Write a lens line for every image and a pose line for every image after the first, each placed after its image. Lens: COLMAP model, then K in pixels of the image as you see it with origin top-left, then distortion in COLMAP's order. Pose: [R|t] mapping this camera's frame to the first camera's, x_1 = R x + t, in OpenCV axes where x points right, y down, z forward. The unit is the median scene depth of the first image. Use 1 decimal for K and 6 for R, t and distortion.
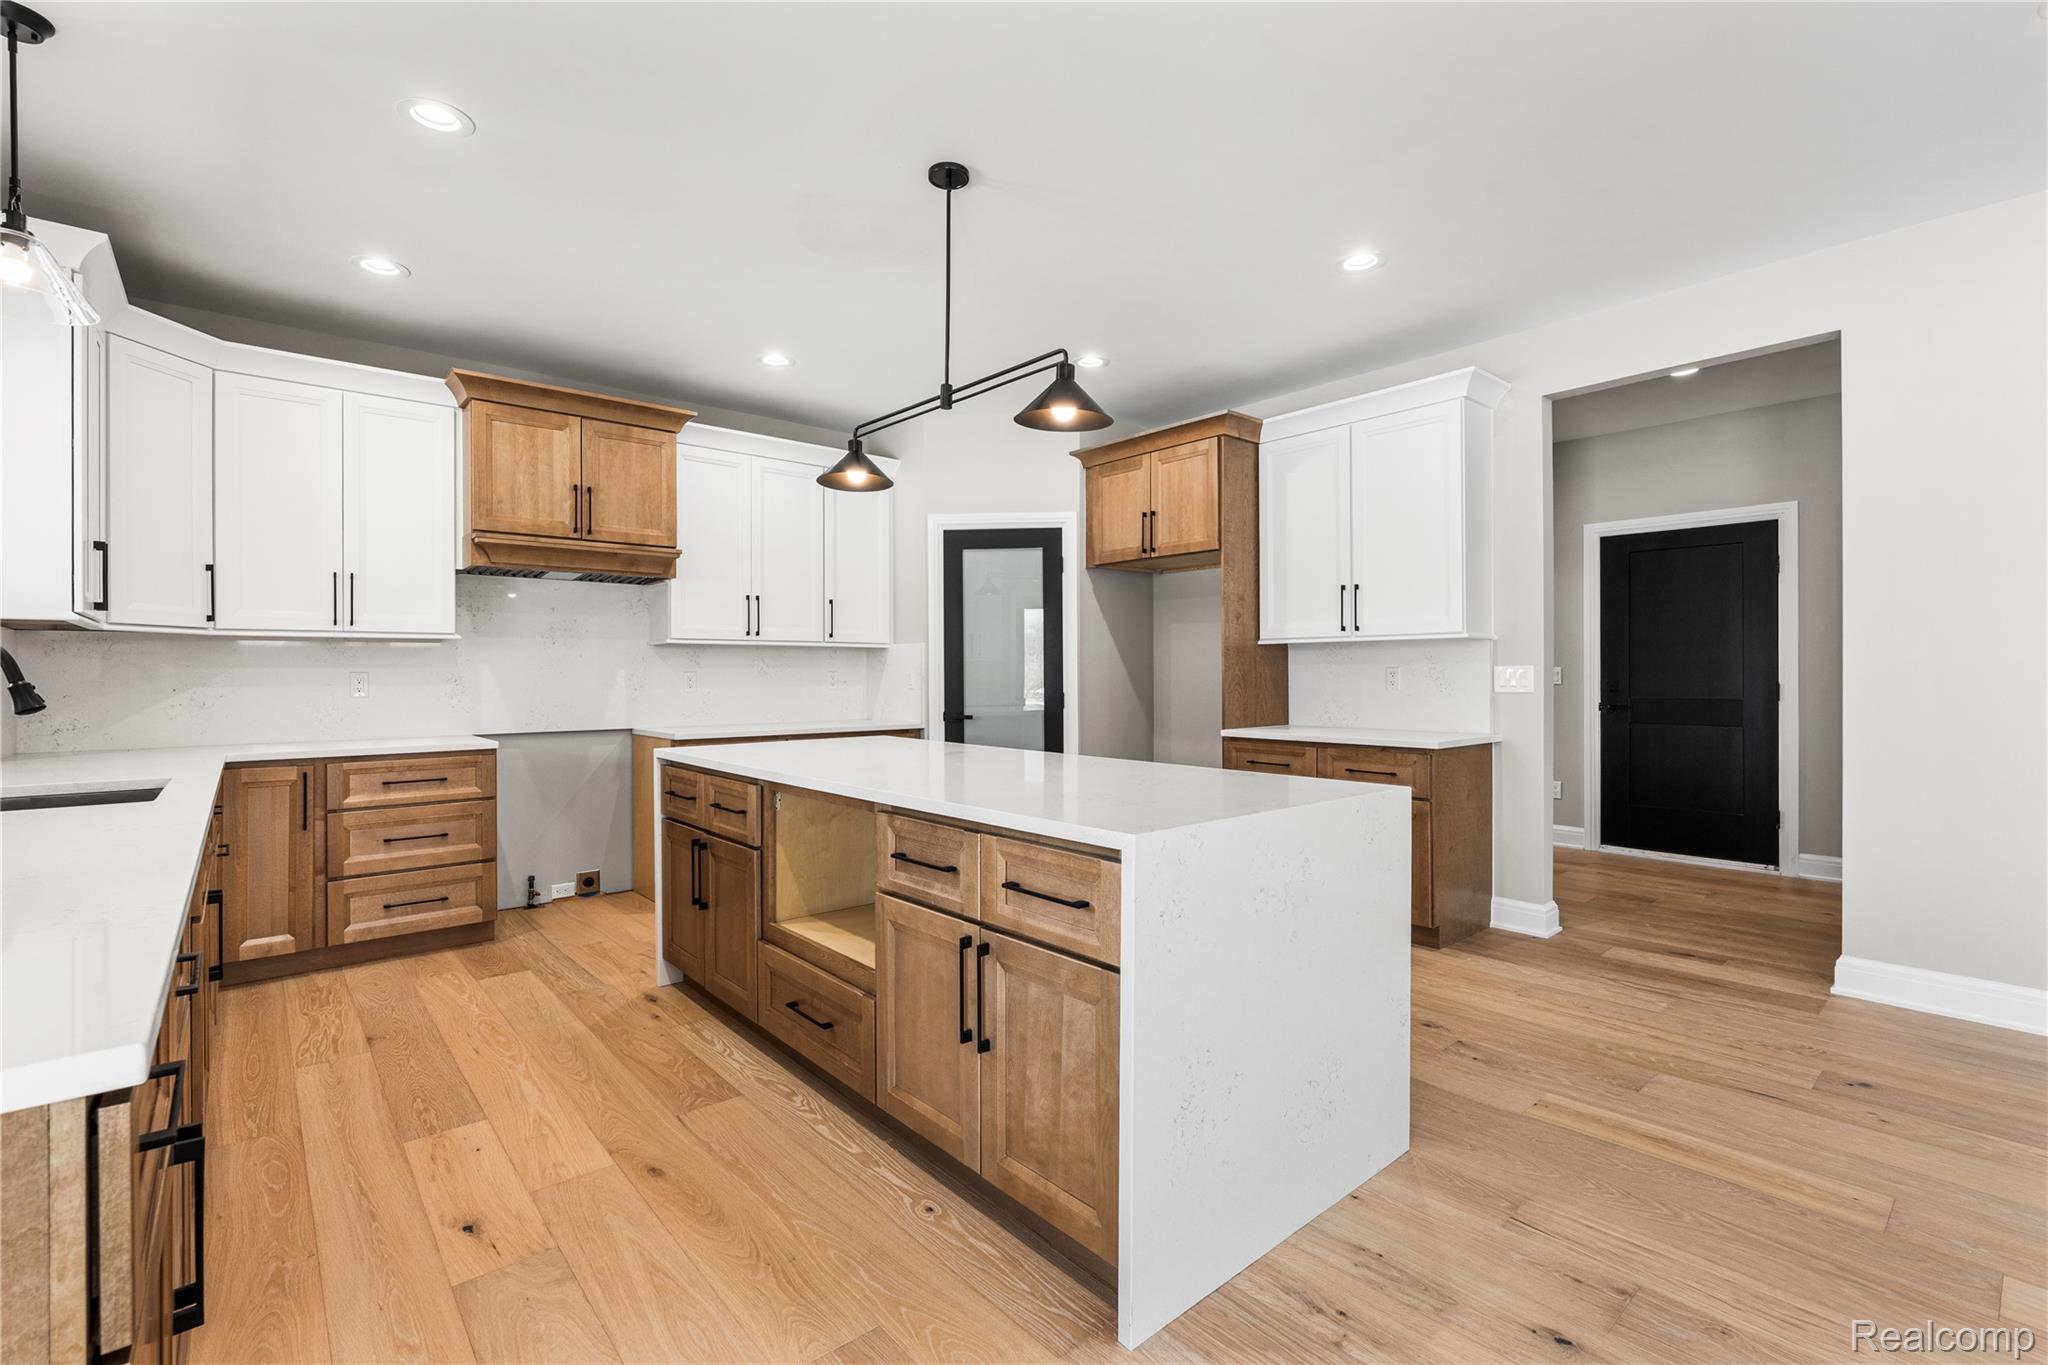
lens RADIAL K [[908.2, 0, 1019.7], [0, 908.2, 667.0], [0, 0, 1]] dist [-0.001655, -0.000213]
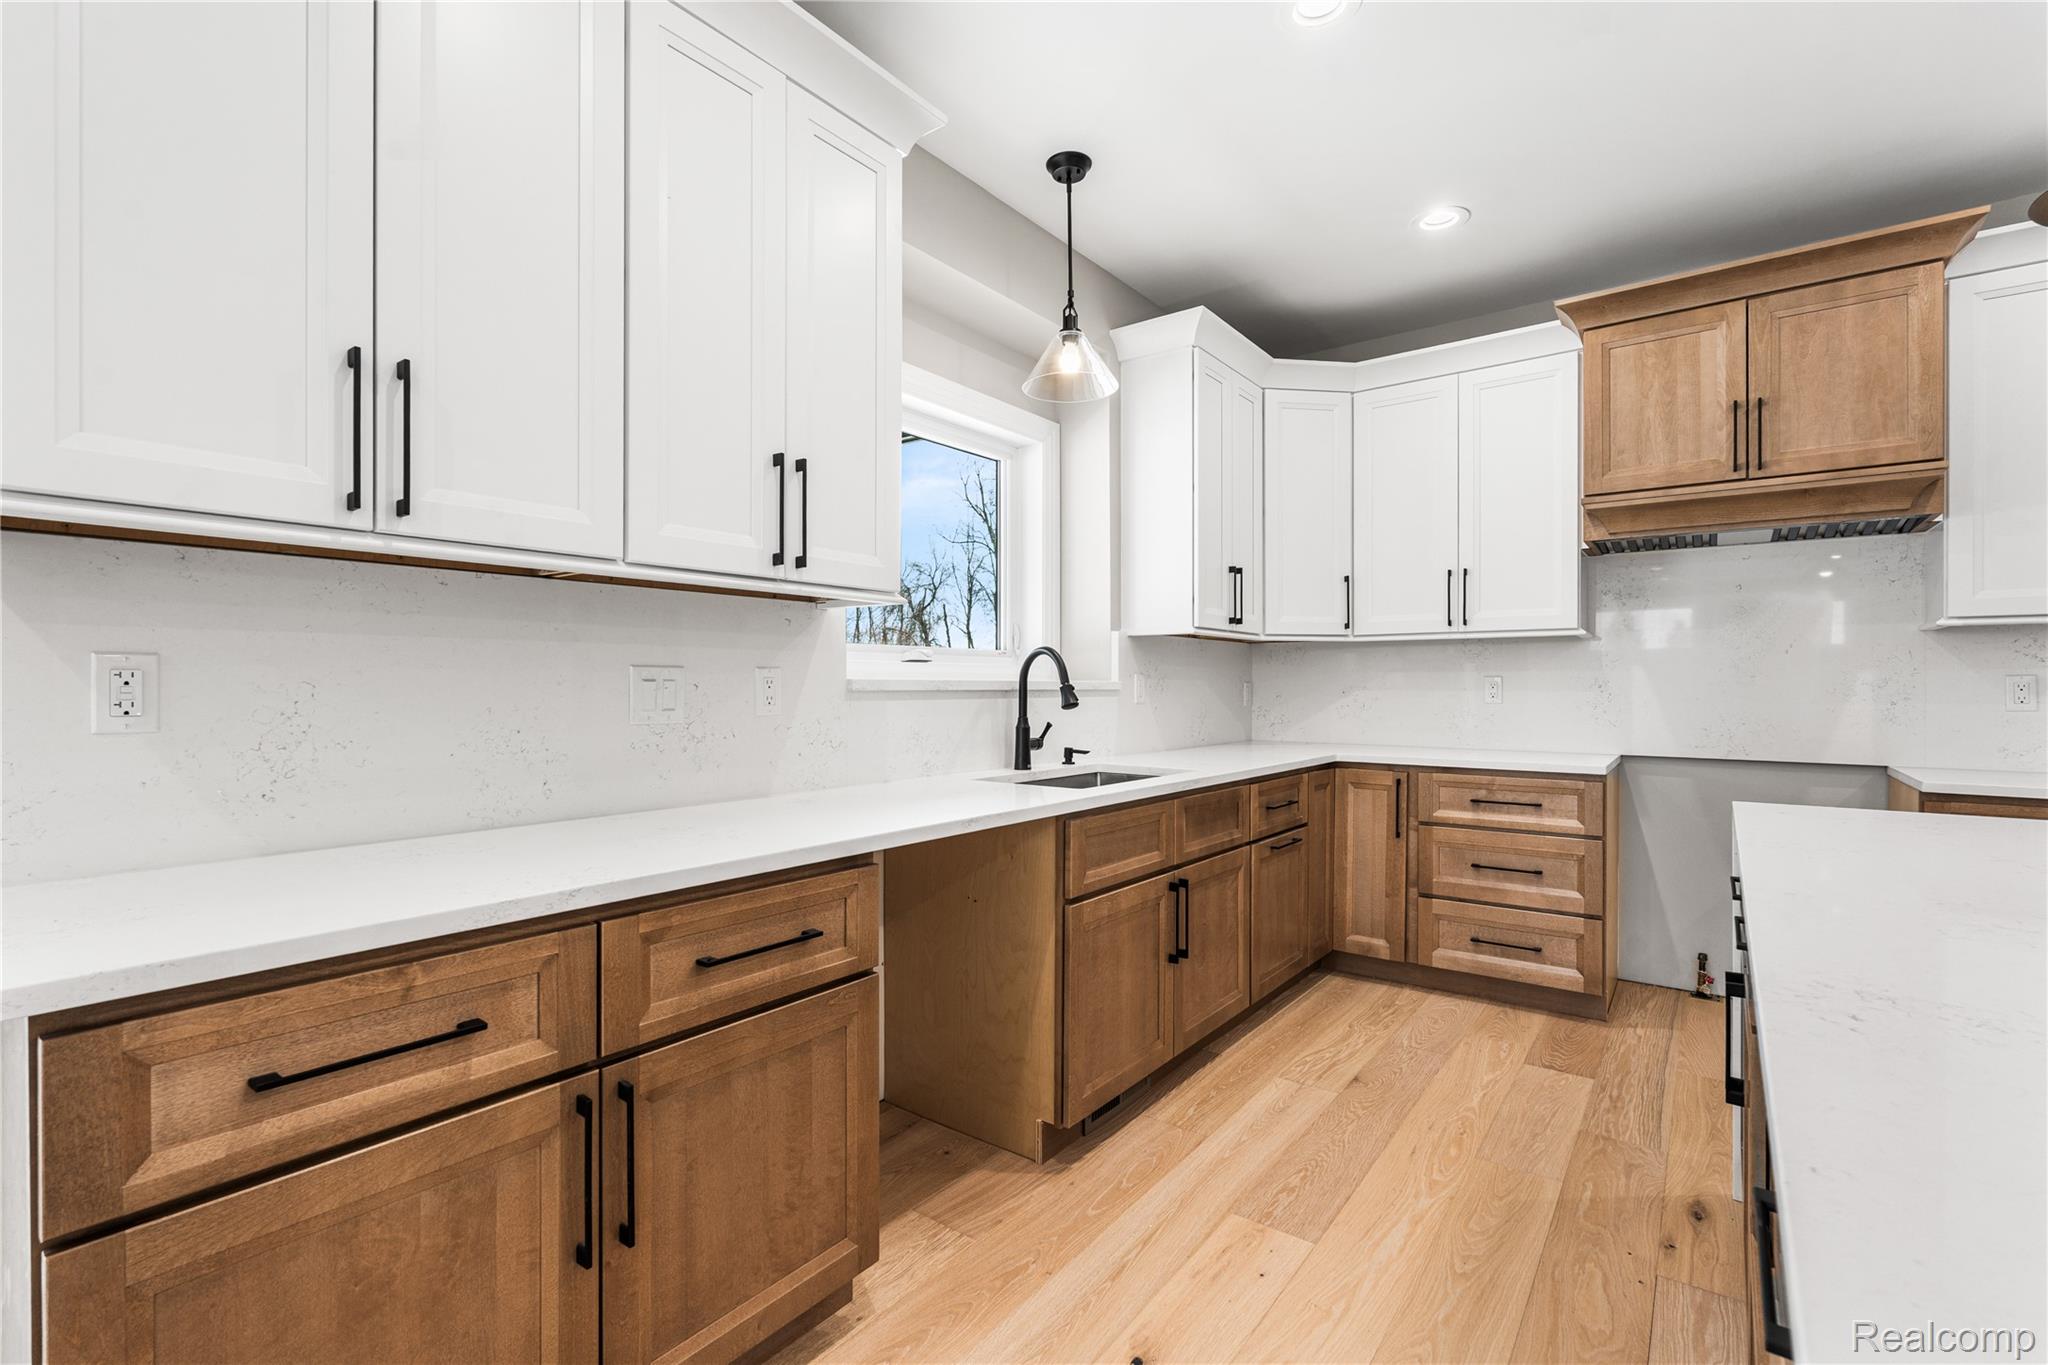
lens RADIAL K [[914.6, 0, 1019.1], [0, 914.6, 685.1], [0, 0, 1]] dist [-0.002719, -0.000519]
pose [[0.206577, 0.007472, -0.978402, 0.073094], [0.005809, 0.999944, 0.008863, 0.003688], [0.978413, -0.007515, 0.206522, 0.332046]]
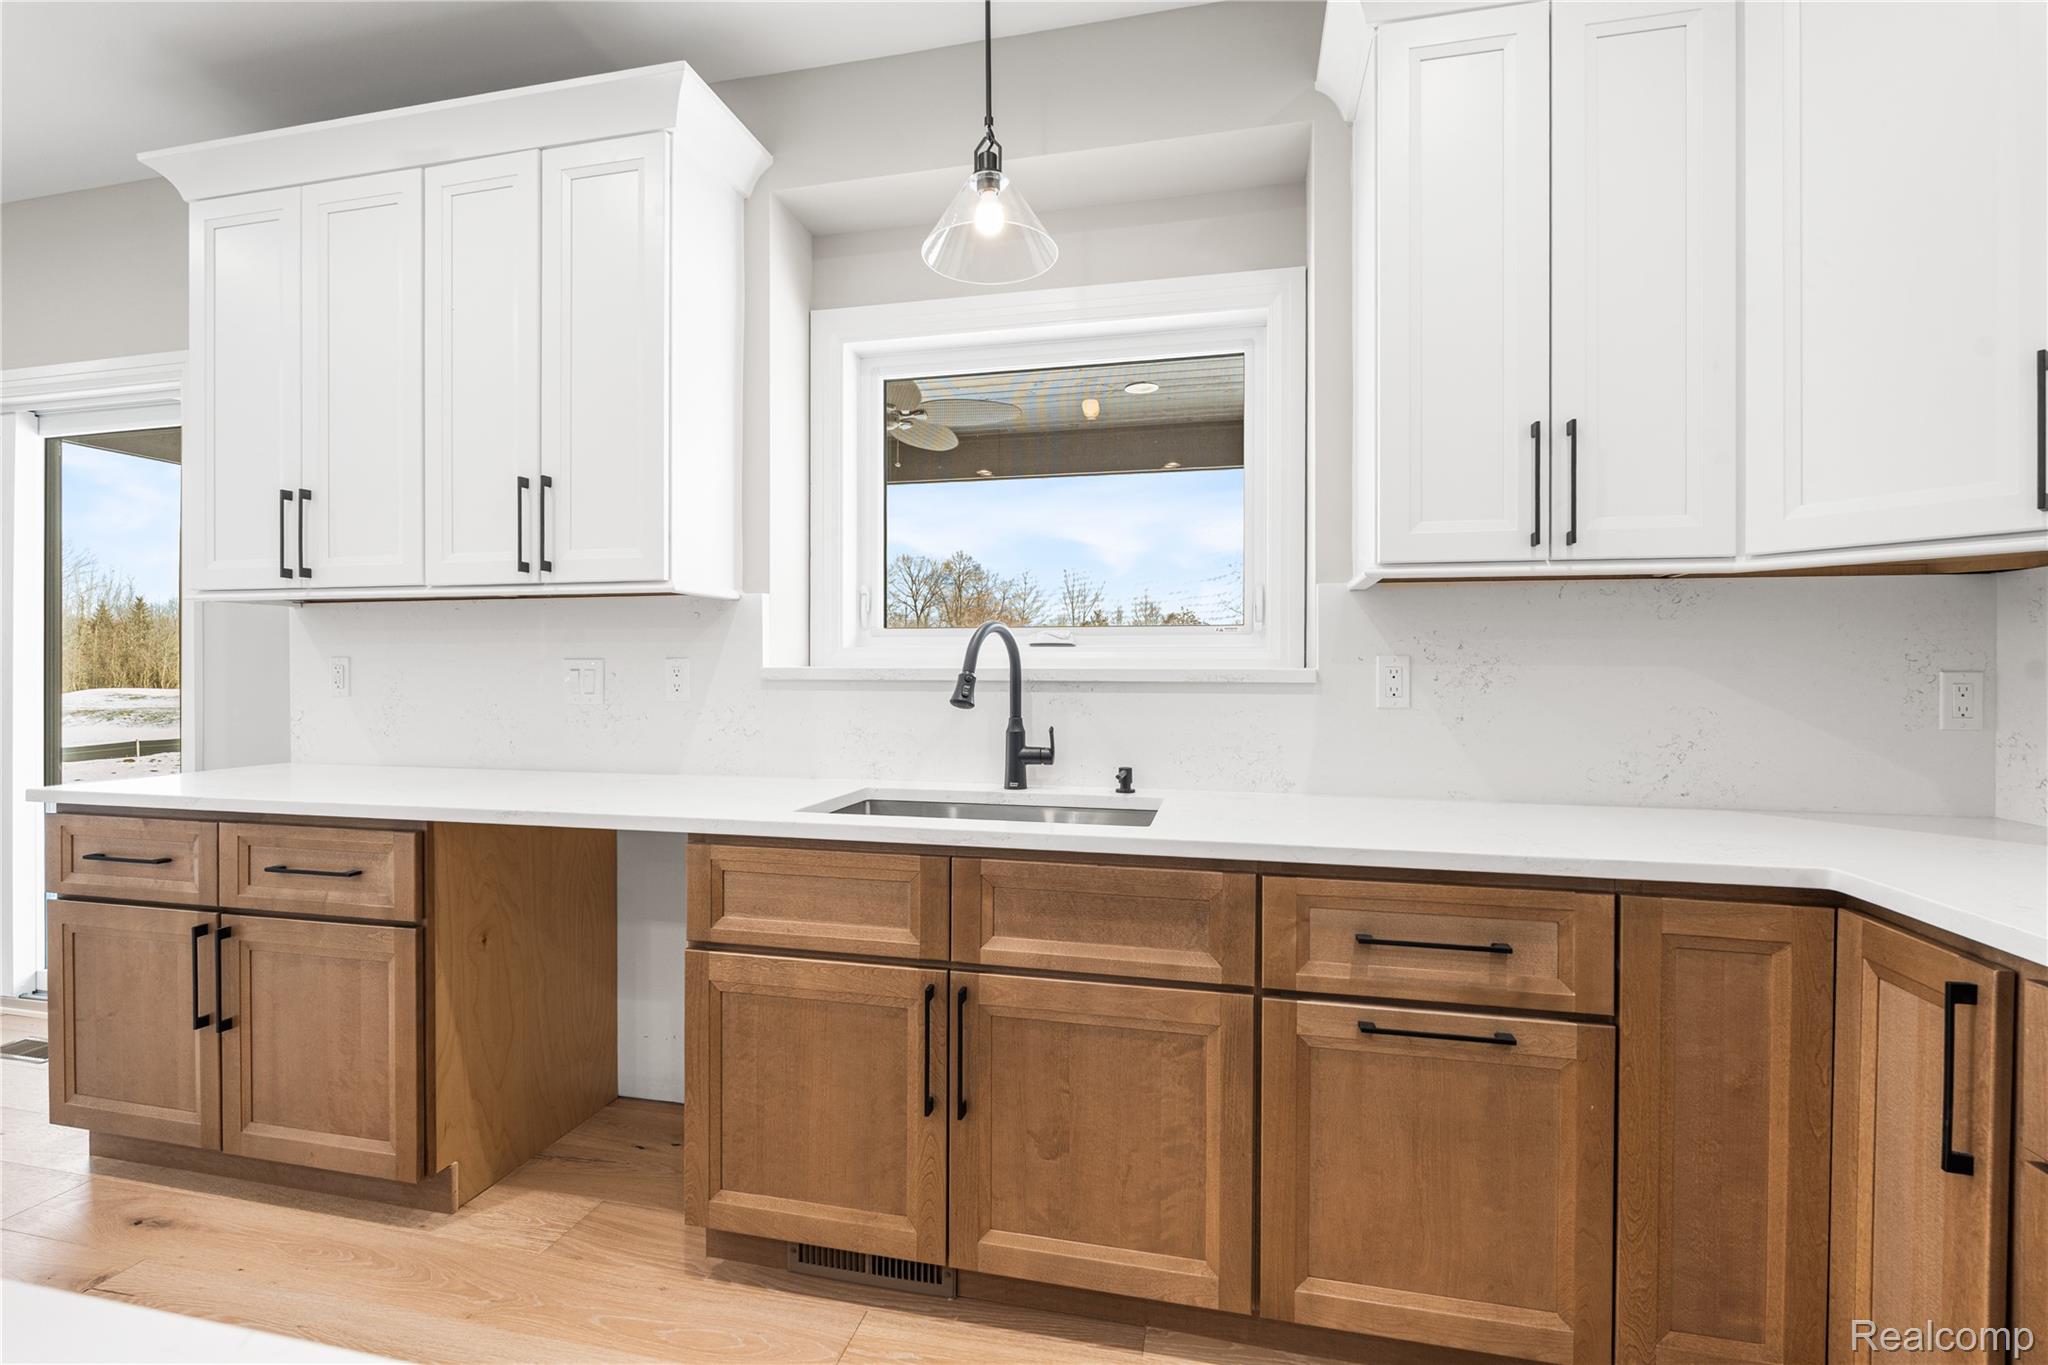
lens RADIAL K [[908.2, 0, 1019.7], [0, 908.2, 667.0], [0, 0, 1]] dist [-0.001655, -0.000213]
pose [[-0.807439, 0.002918, -0.589943, -0.296518], [0.008490, 0.999942, -0.006674, 0.008668], [0.589890, -0.010397, -0.807417, 0.879772]]
